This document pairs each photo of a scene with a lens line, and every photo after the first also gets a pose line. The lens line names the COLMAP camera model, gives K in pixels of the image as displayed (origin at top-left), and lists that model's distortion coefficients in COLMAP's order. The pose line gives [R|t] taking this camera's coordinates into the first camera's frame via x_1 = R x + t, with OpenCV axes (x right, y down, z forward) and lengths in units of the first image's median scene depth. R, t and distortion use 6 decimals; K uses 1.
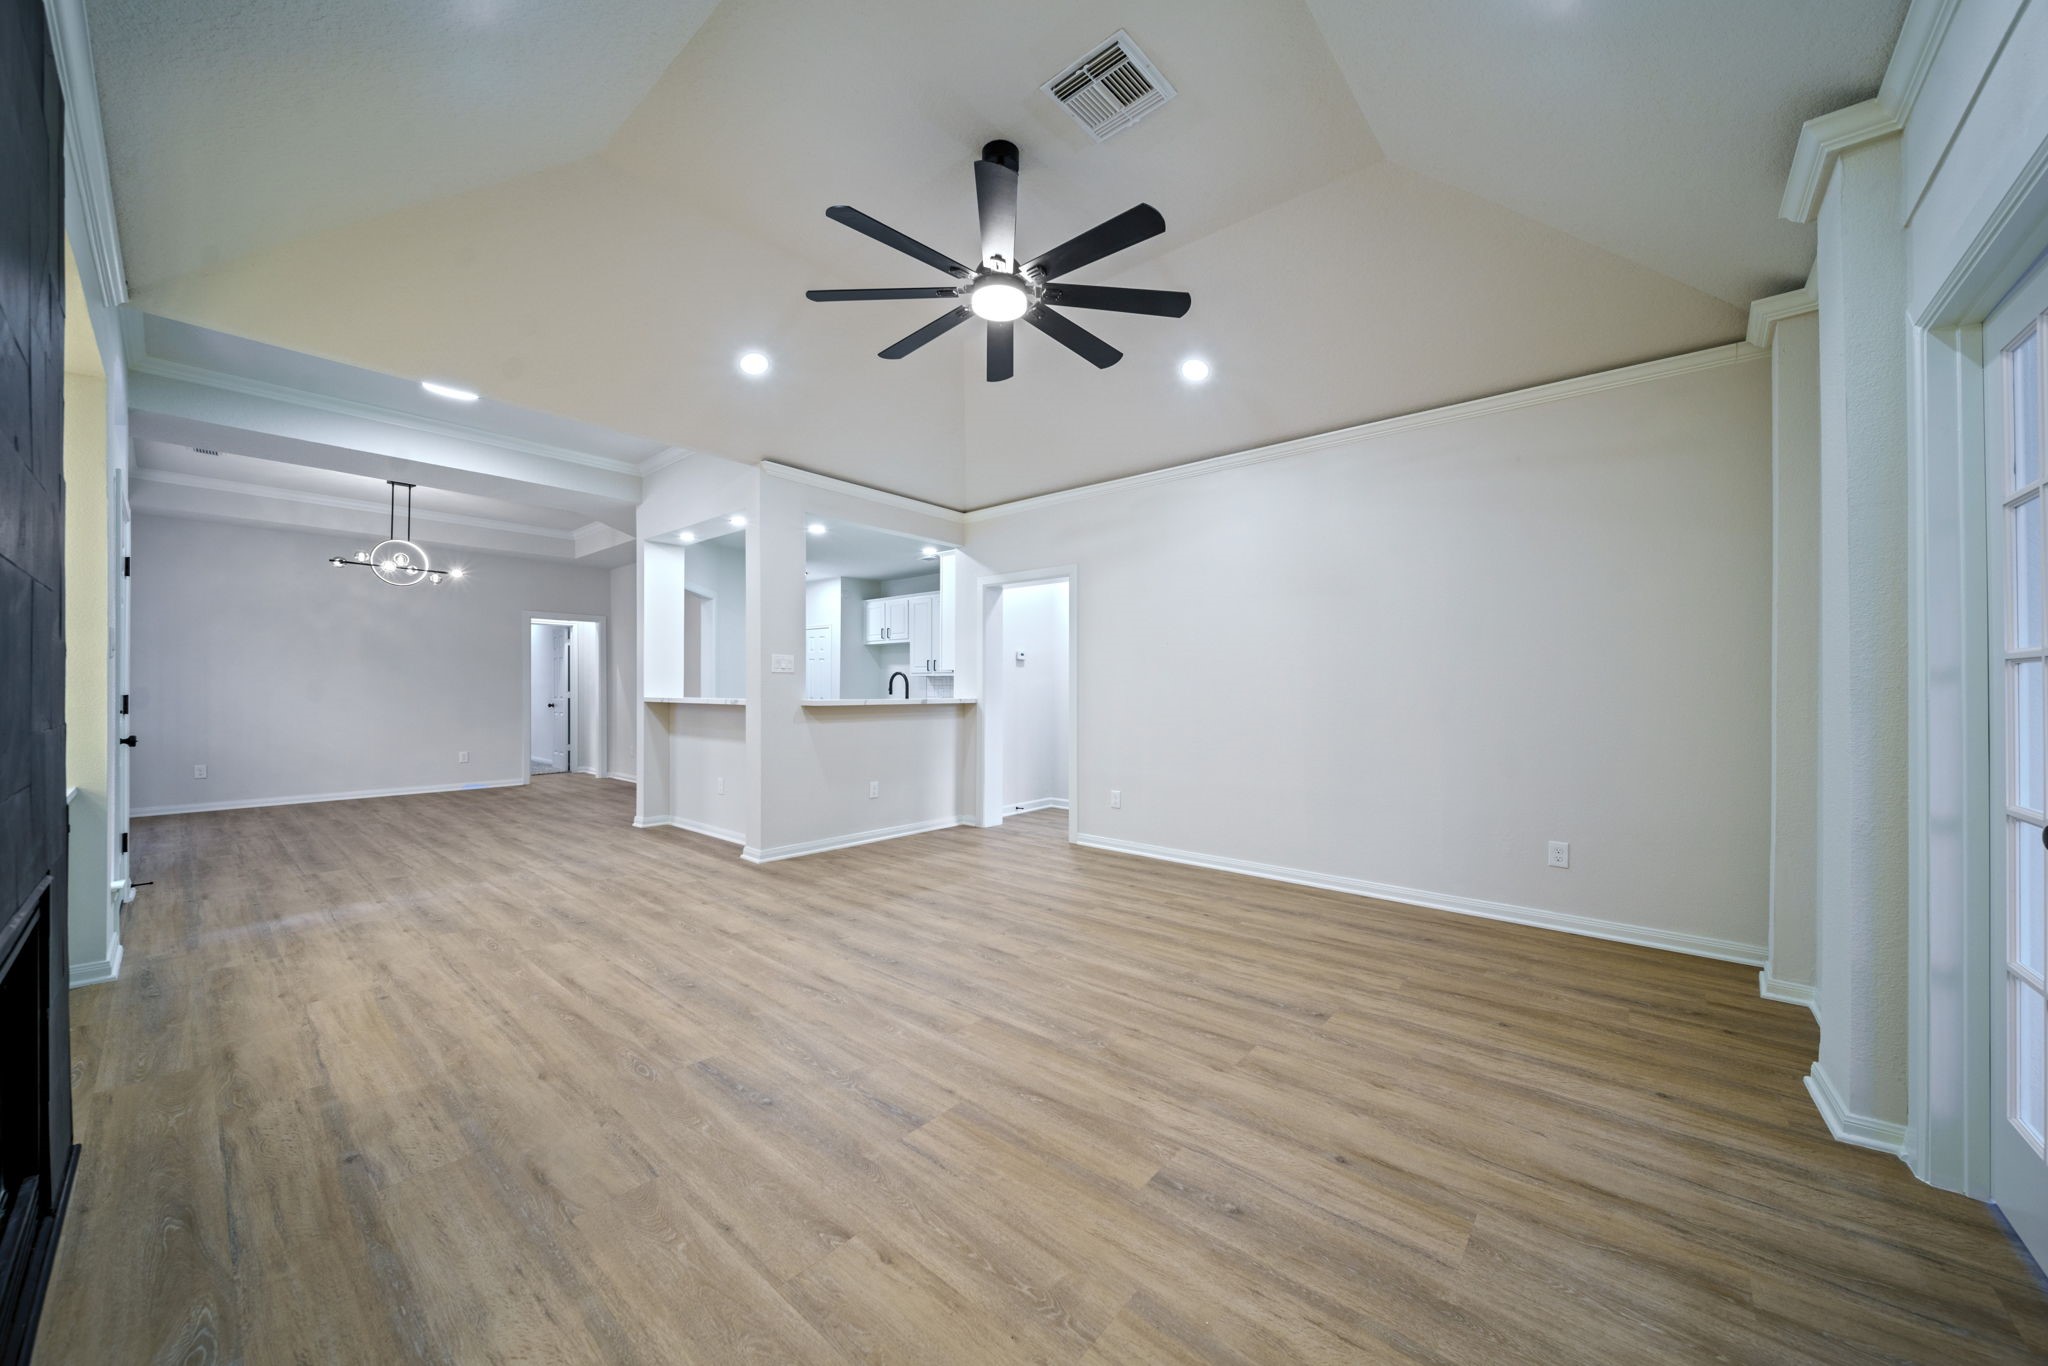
lens RADIAL K [[724.4, 0, 1024.0], [0, 724.4, 683.0], [0, 0, 1]] dist [0.000200, -0.000110]
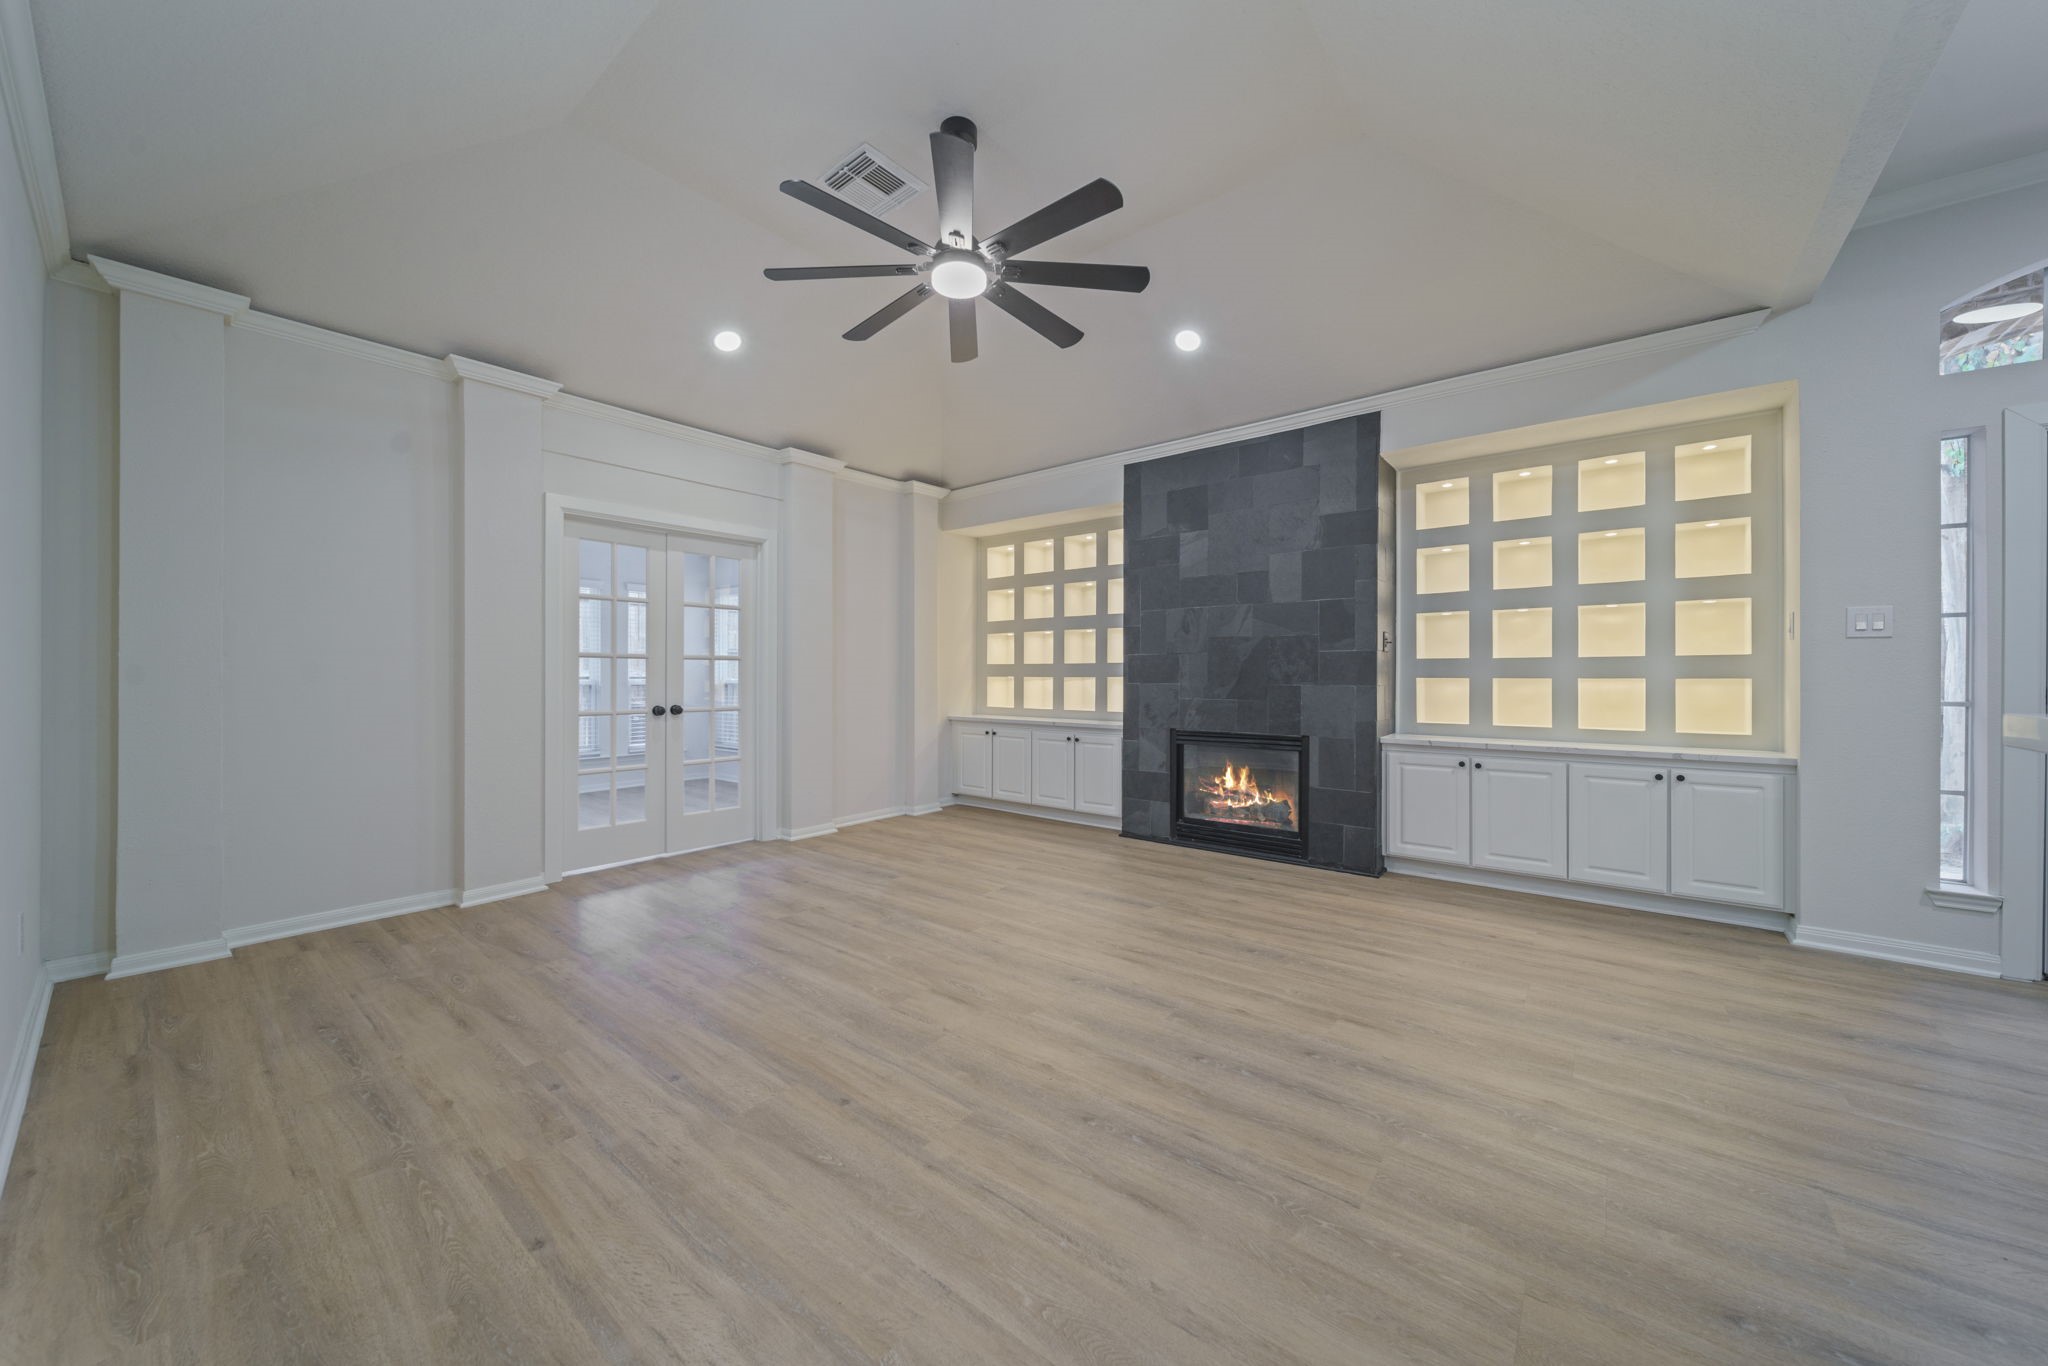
lens RADIAL K [[724.4, 0, 1024.0], [0, 724.4, 683.0], [0, 0, 1]] dist [0.000200, -0.000110]
pose [[-0.999509, -0.004044, -0.031080, -0.096270], [-0.004108, 0.999990, 0.002001, 0.030400], [0.031071, 0.002128, -0.999515, 2.028184]]
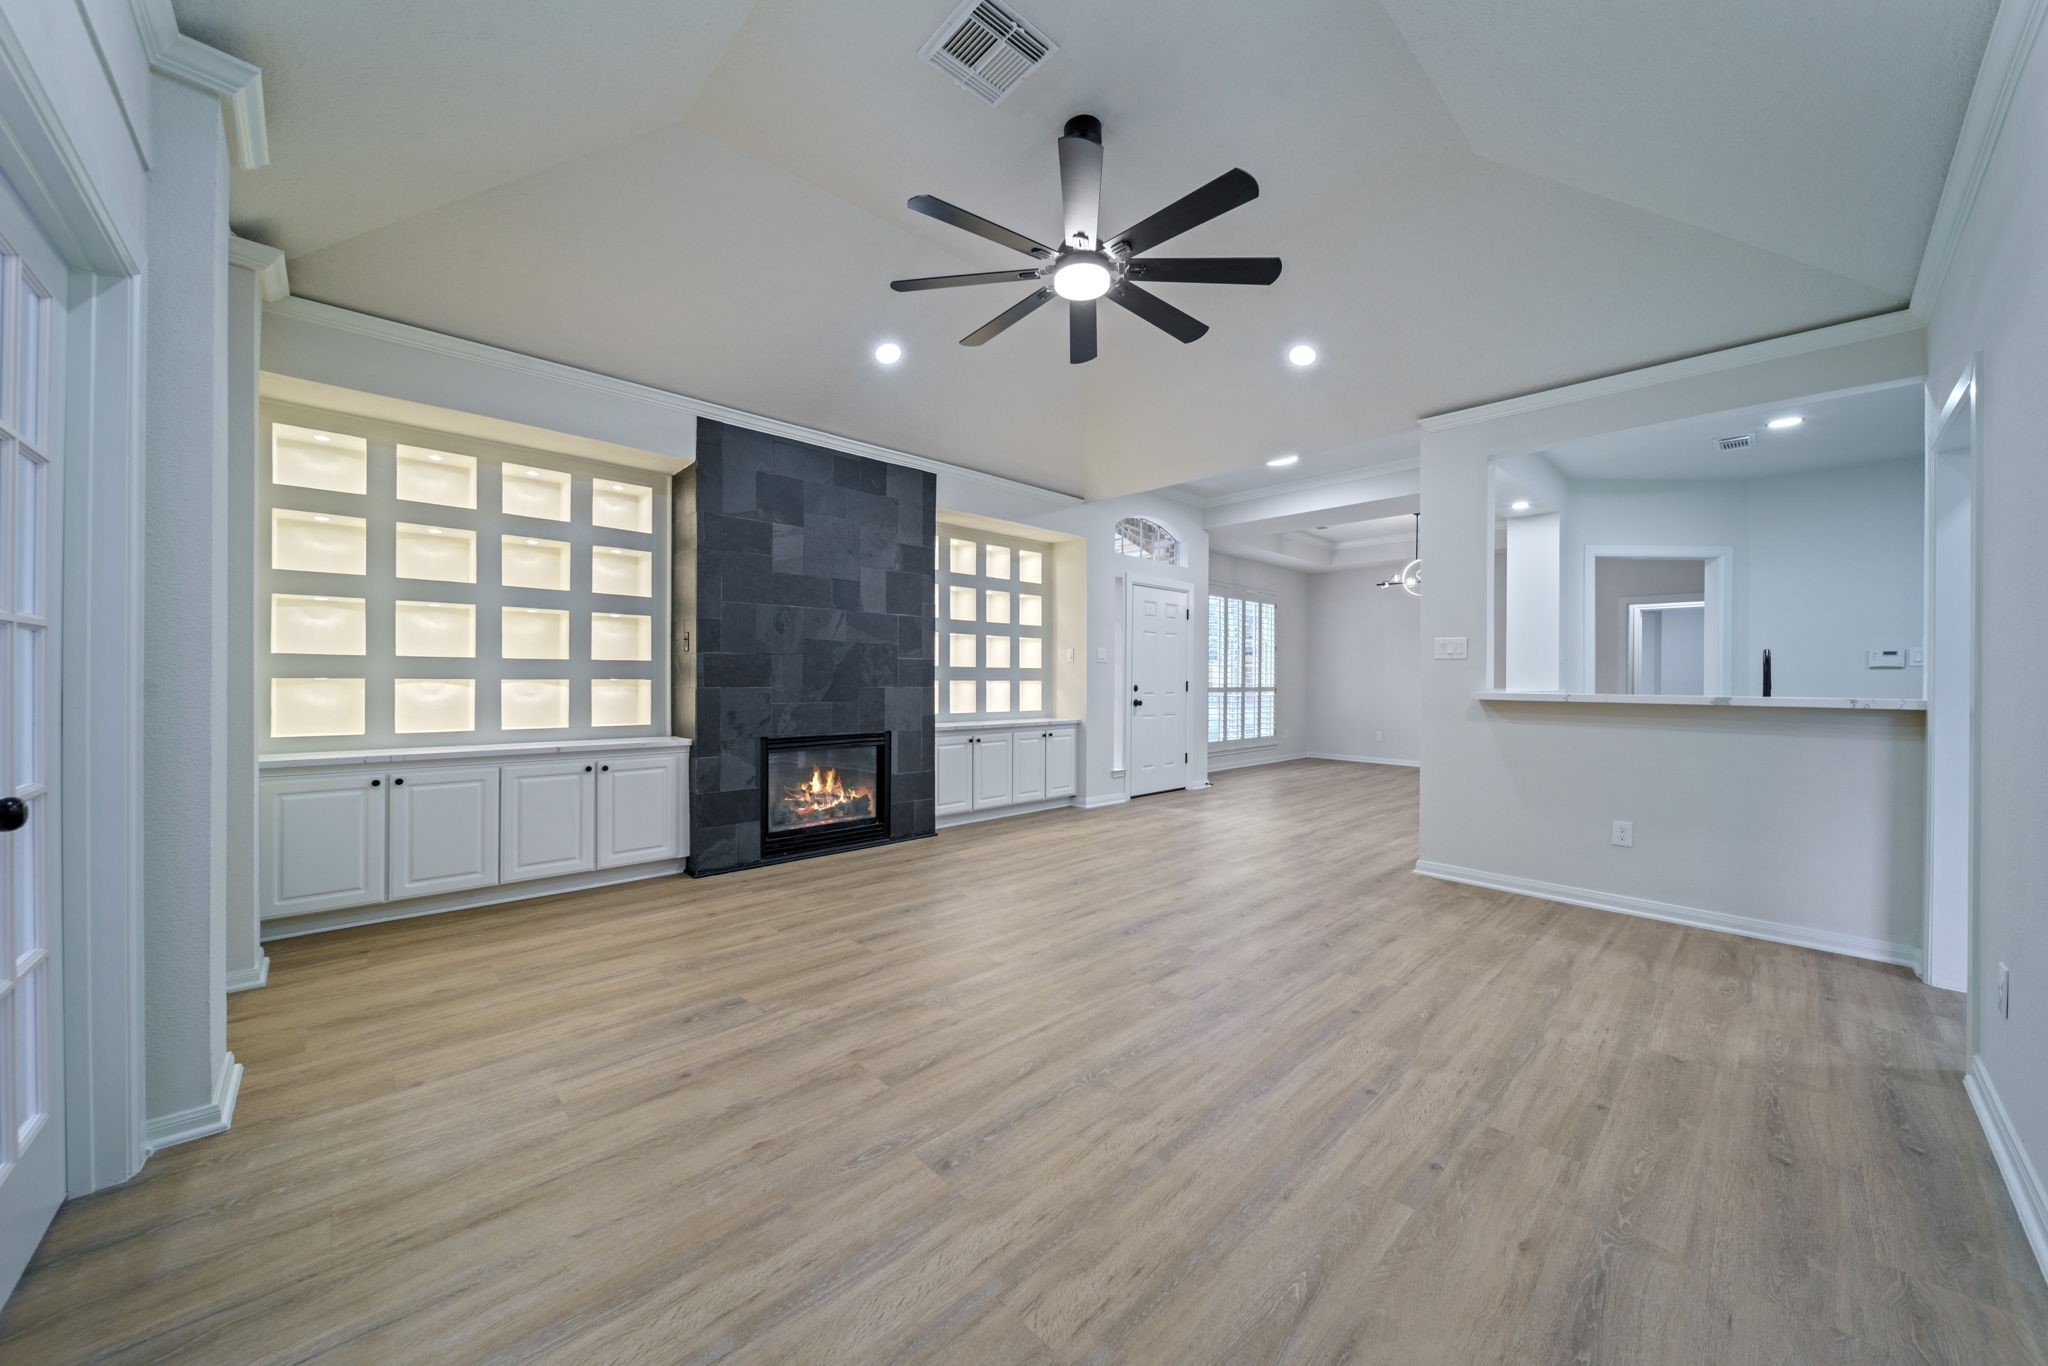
lens RADIAL K [[724.4, 0, 1024.0], [0, 724.4, 683.0], [0, 0, 1]] dist [0.000200, -0.000110]
pose [[-0.103920, 0.002850, -0.994582, 0.961097], [0.000768, 0.999996, 0.002786, 0.020776], [0.994585, -0.000475, -0.103921, 1.042760]]
